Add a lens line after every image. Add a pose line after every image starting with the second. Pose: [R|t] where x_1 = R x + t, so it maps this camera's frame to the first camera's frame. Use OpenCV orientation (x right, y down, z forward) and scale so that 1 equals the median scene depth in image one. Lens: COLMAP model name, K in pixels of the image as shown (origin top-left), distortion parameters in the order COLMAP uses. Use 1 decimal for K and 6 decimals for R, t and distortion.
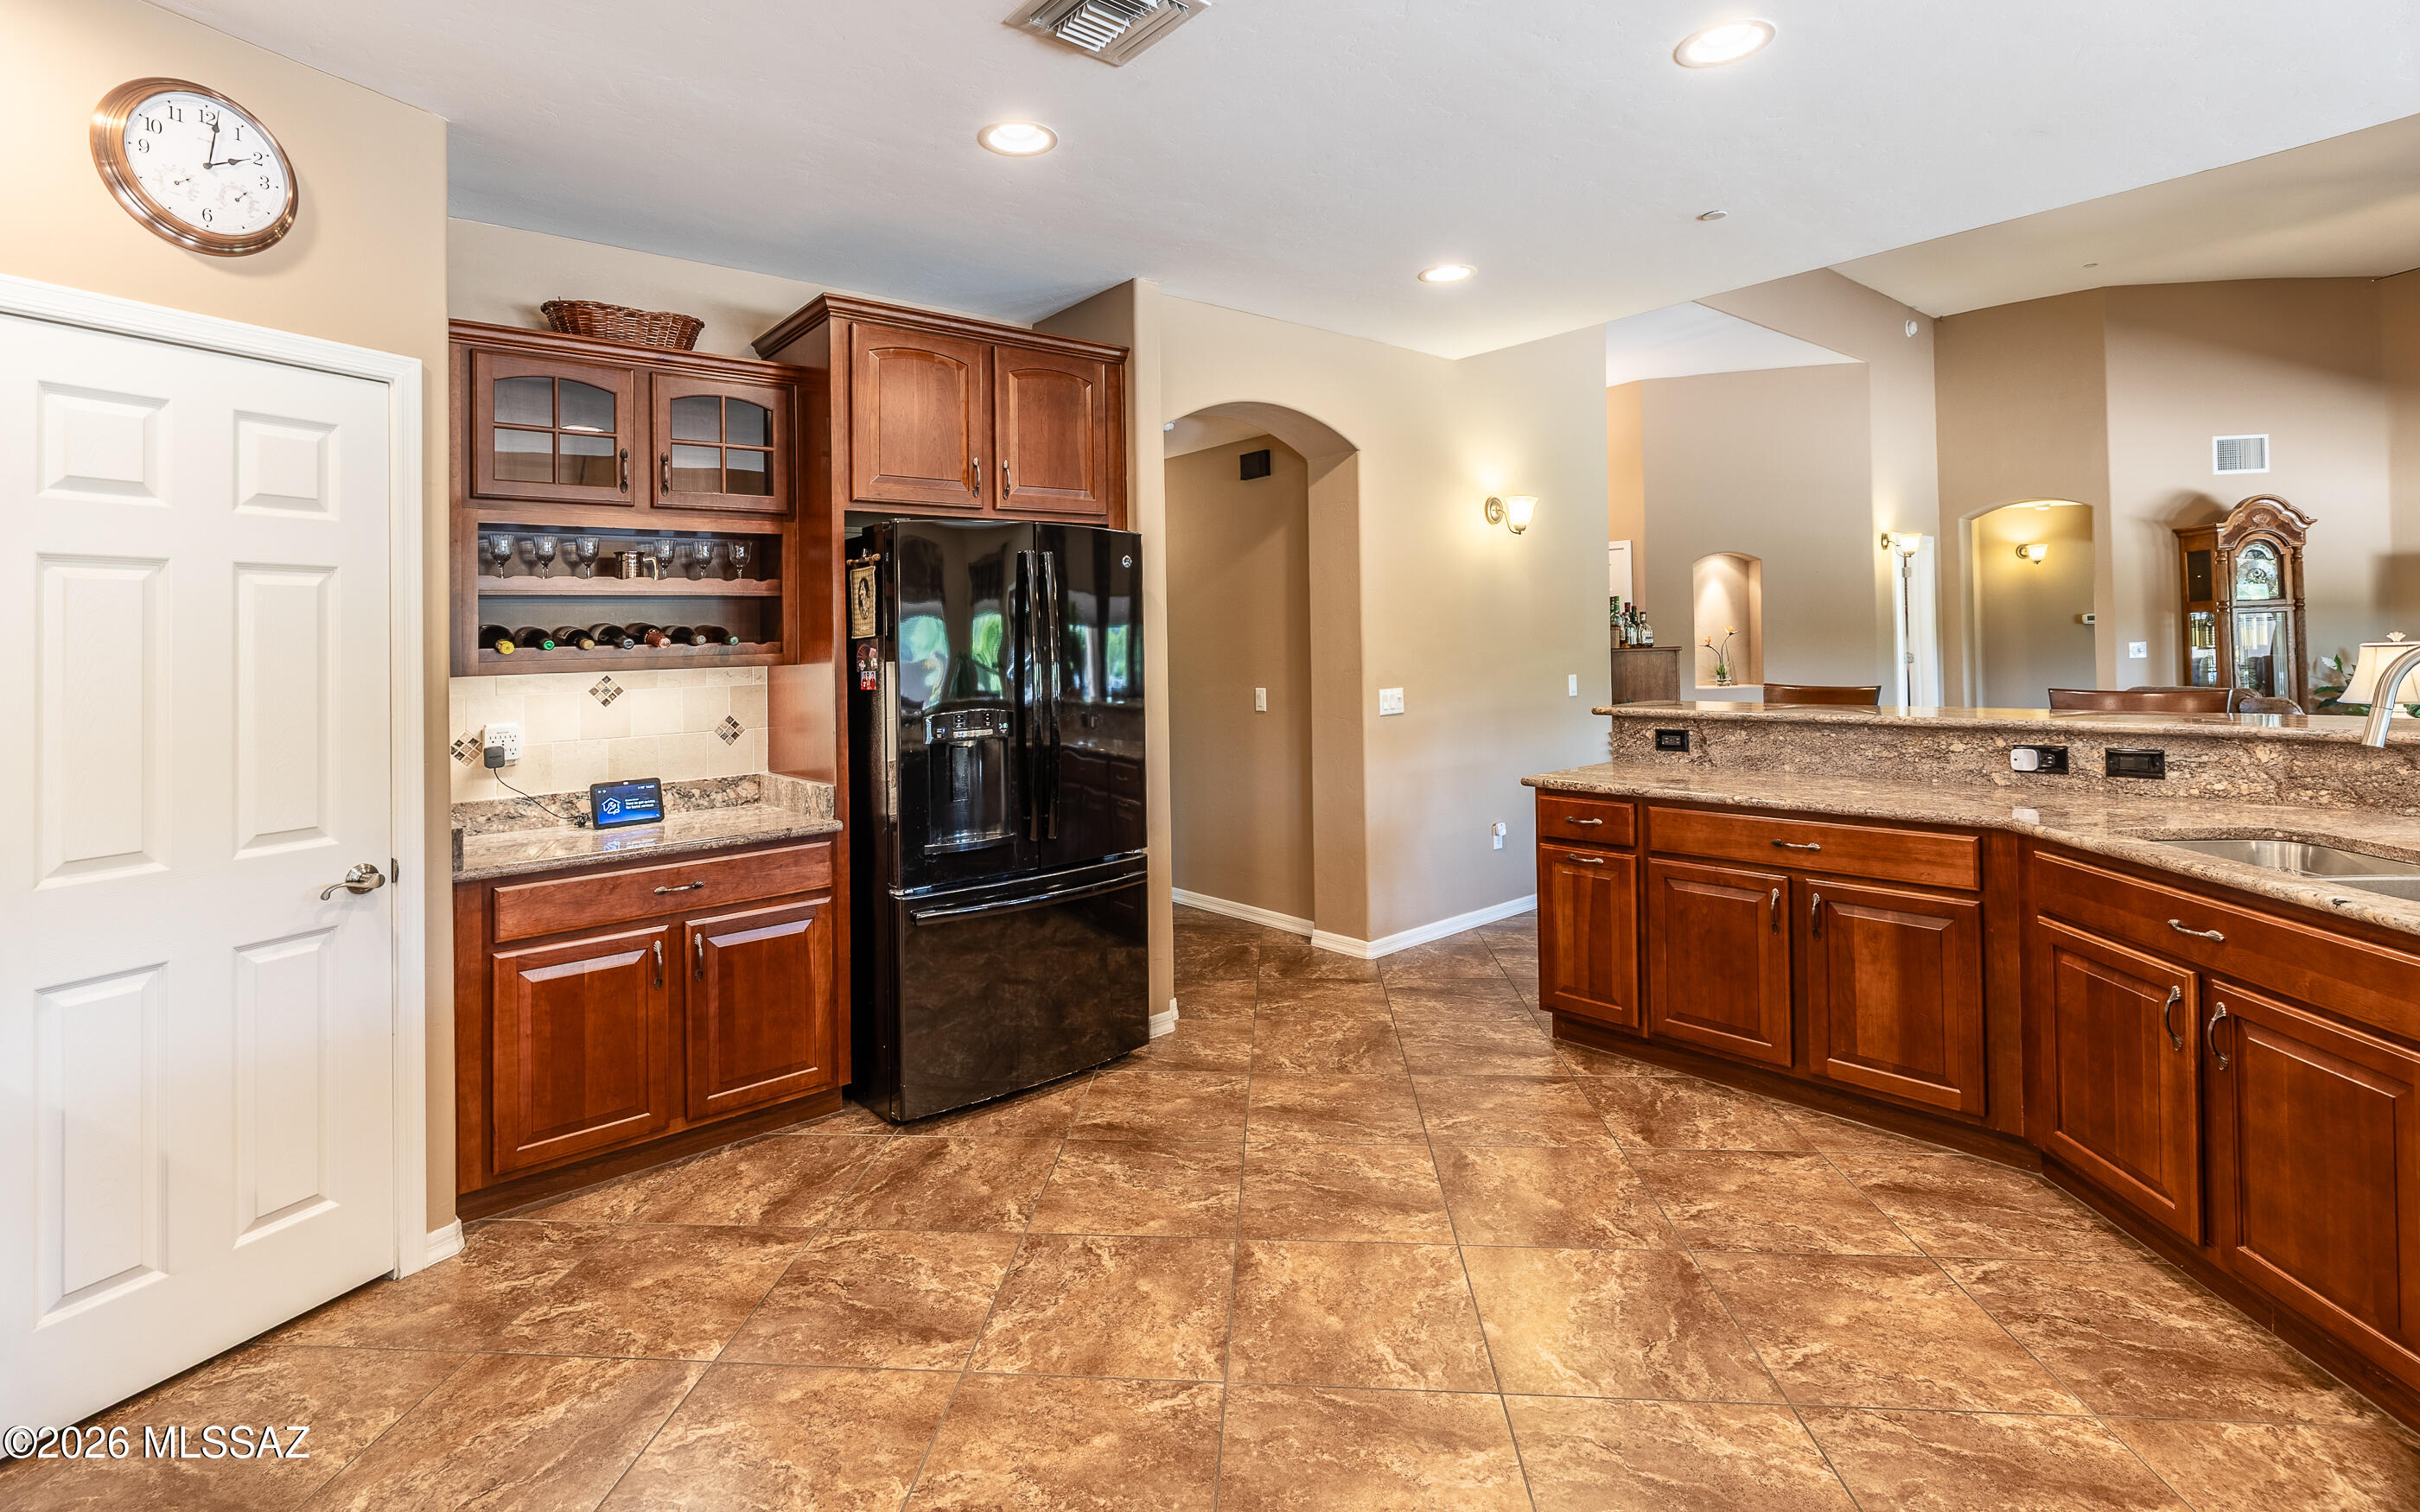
lens RADIAL K [[1105.0, 0, 1202.1], [0, 1105.0, 642.5], [0, 0, 1]] dist [-0.000328, 0.000365]
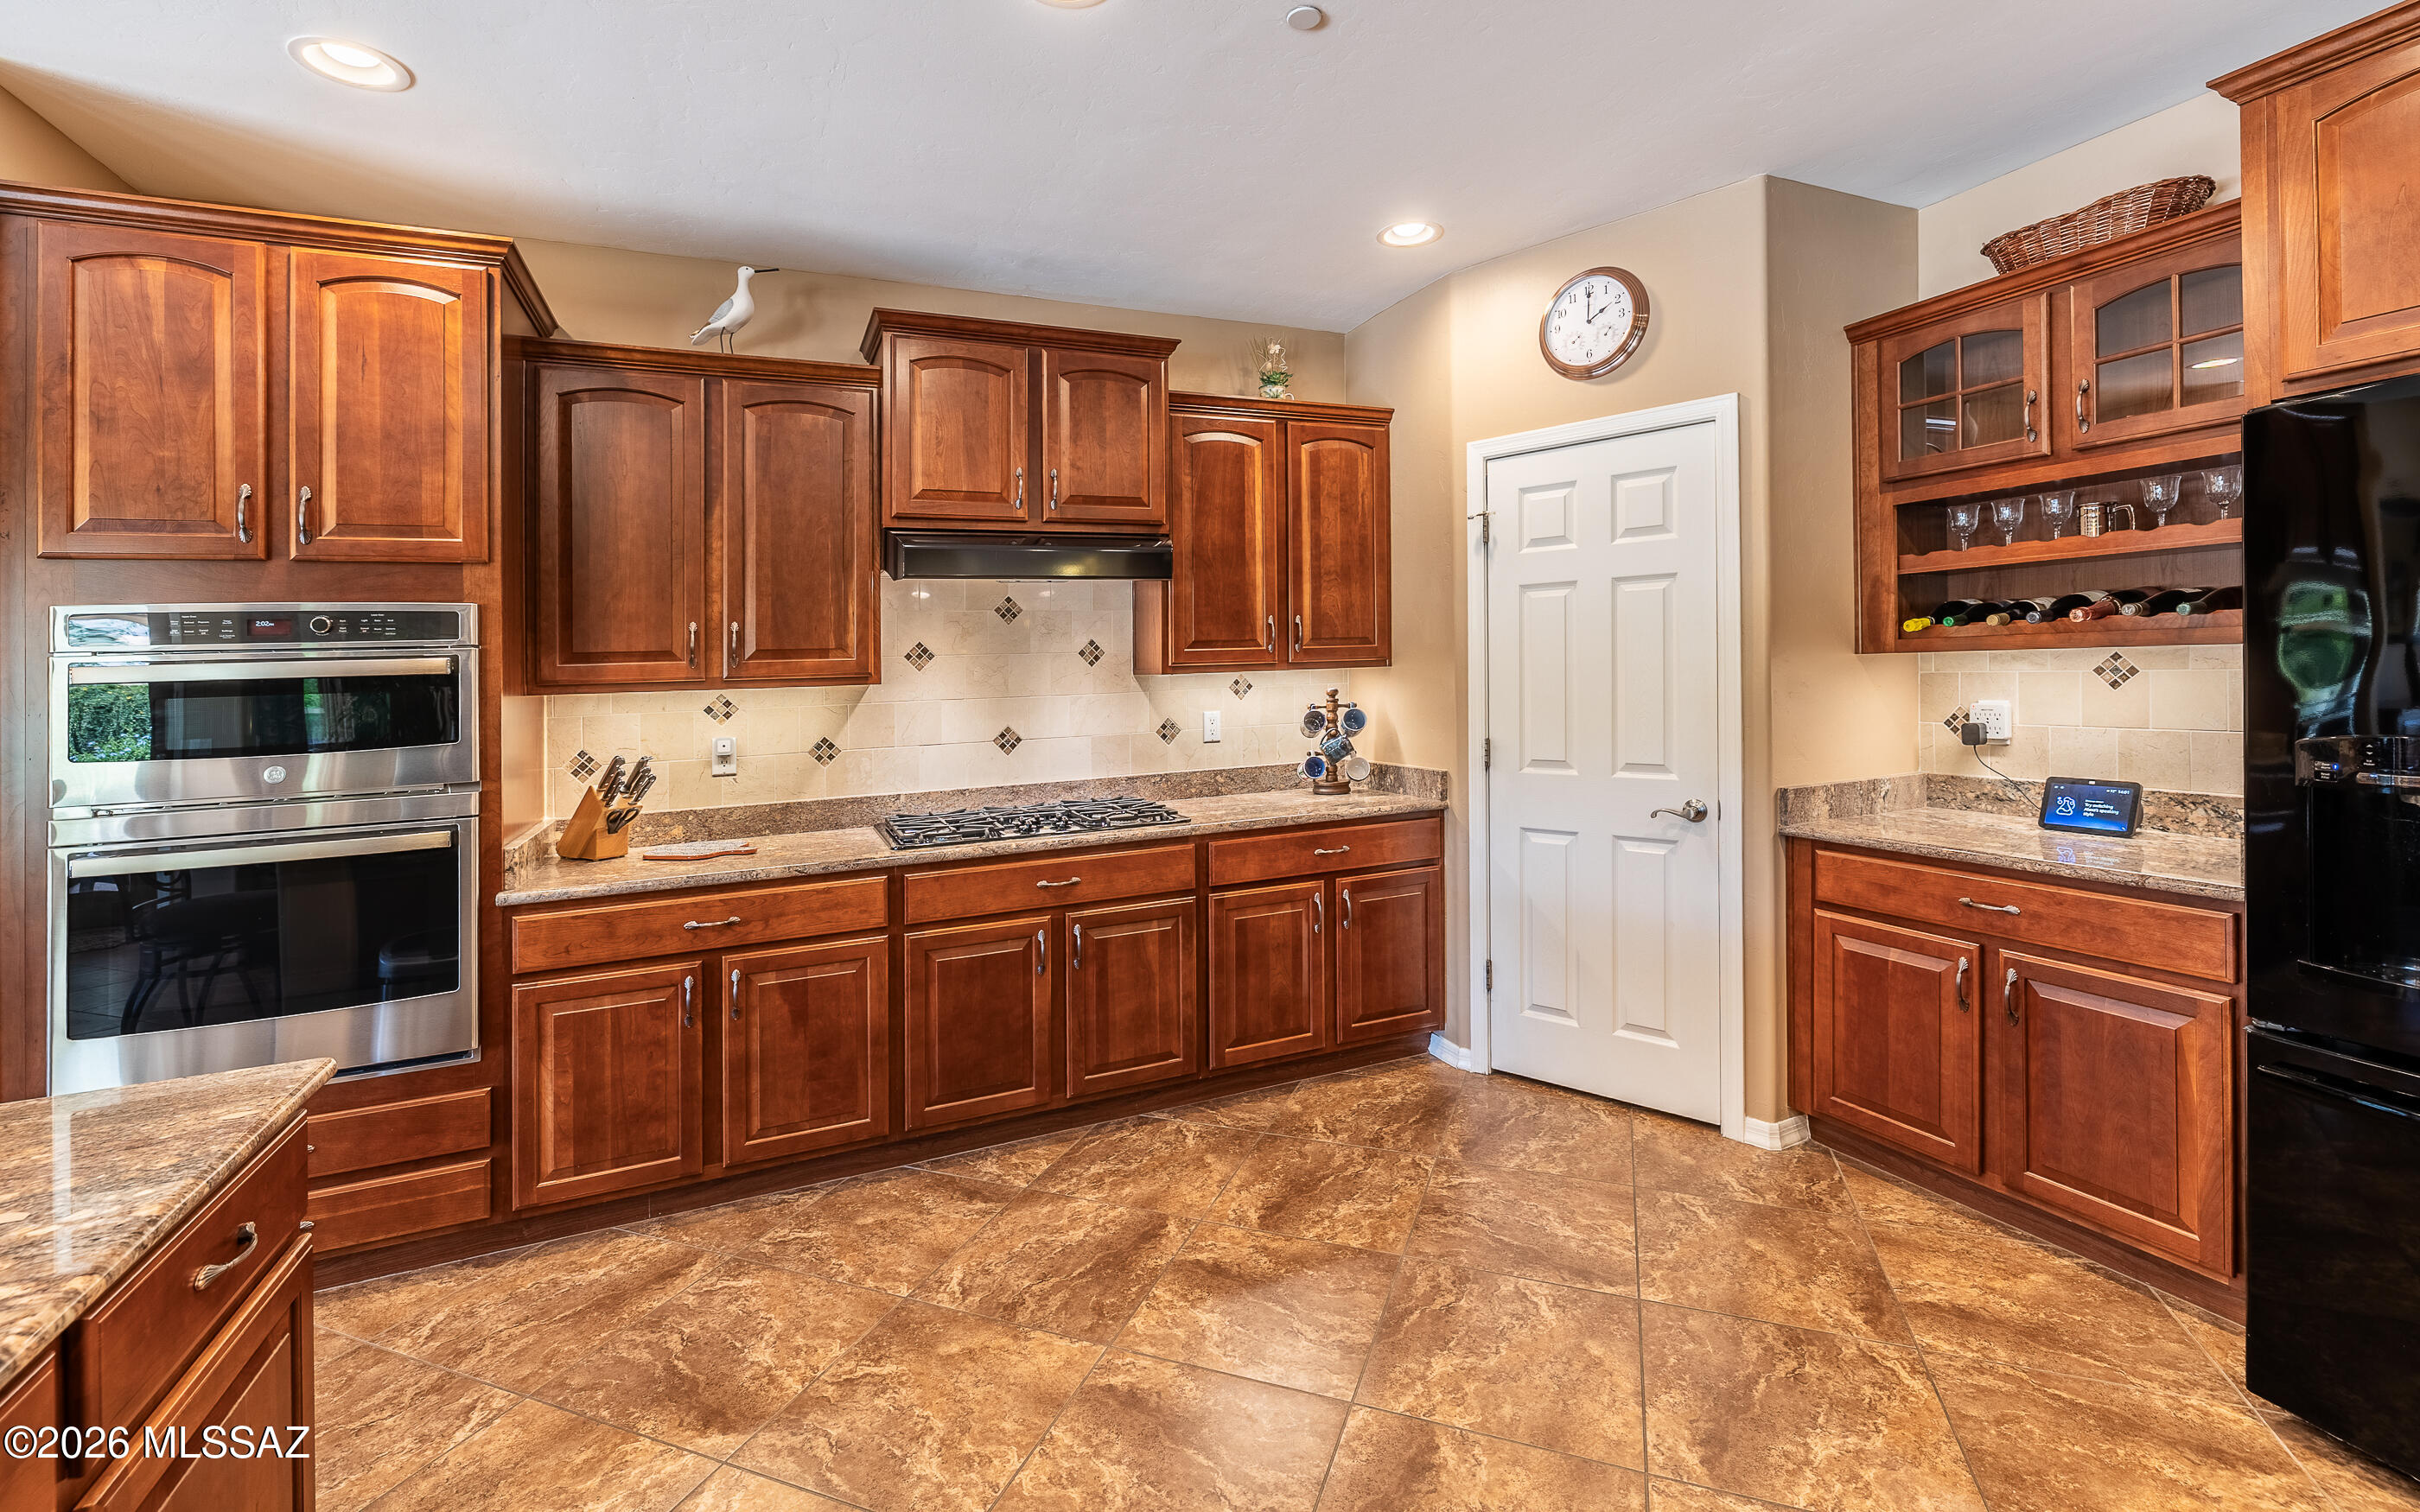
lens RADIAL K [[1036.4, 0, 1182.2], [0, 1036.4, 626.3], [0, 0, 1]] dist [-0.002279, 0.000075]
pose [[-0.300706, 0.002951, -0.953712, 0.562547], [0.043903, 0.998978, -0.010751, -0.015843], [0.952706, -0.045104, -0.300528, 0.771071]]
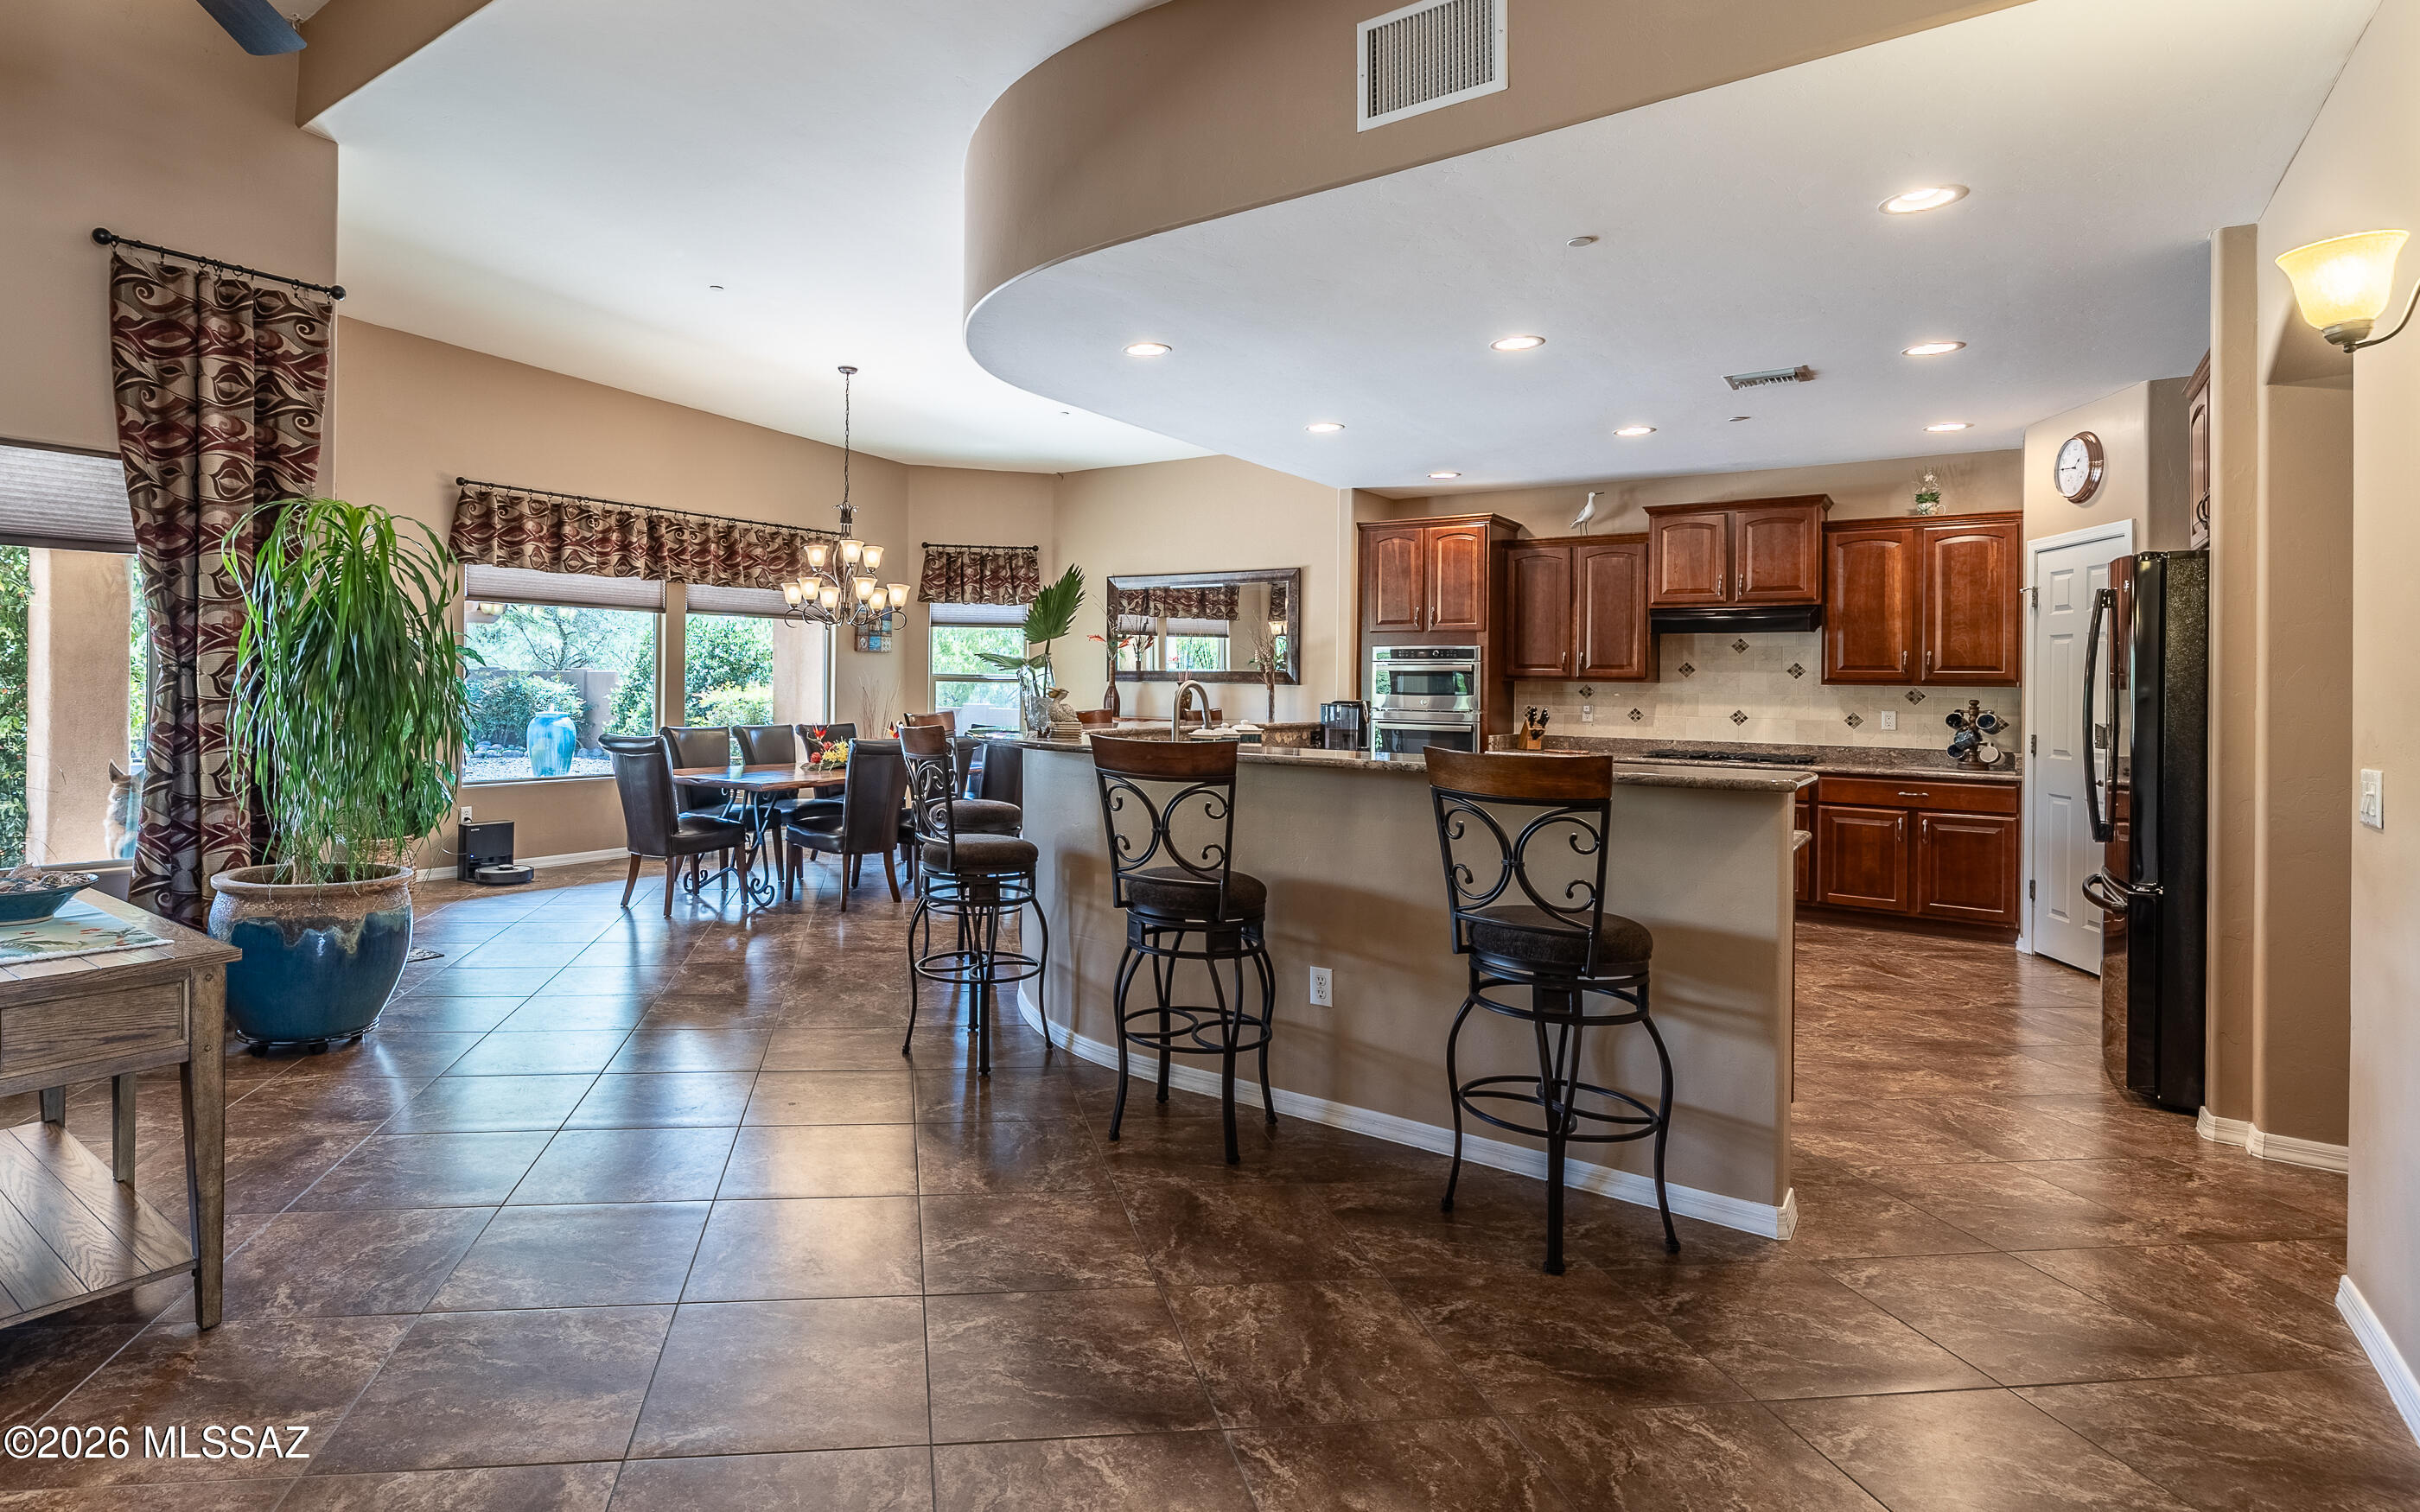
lens RADIAL K [[1036.4, 0, 1143.6], [0, 1036.4, 687.7], [0, 0, 1]] dist [-0.002279, 0.000075]
pose [[-0.968380, 0.014332, -0.249068, 1.392445], [0.012949, 0.999890, 0.007191, 0.002125], [0.249144, 0.003739, -0.968459, 2.309285]]
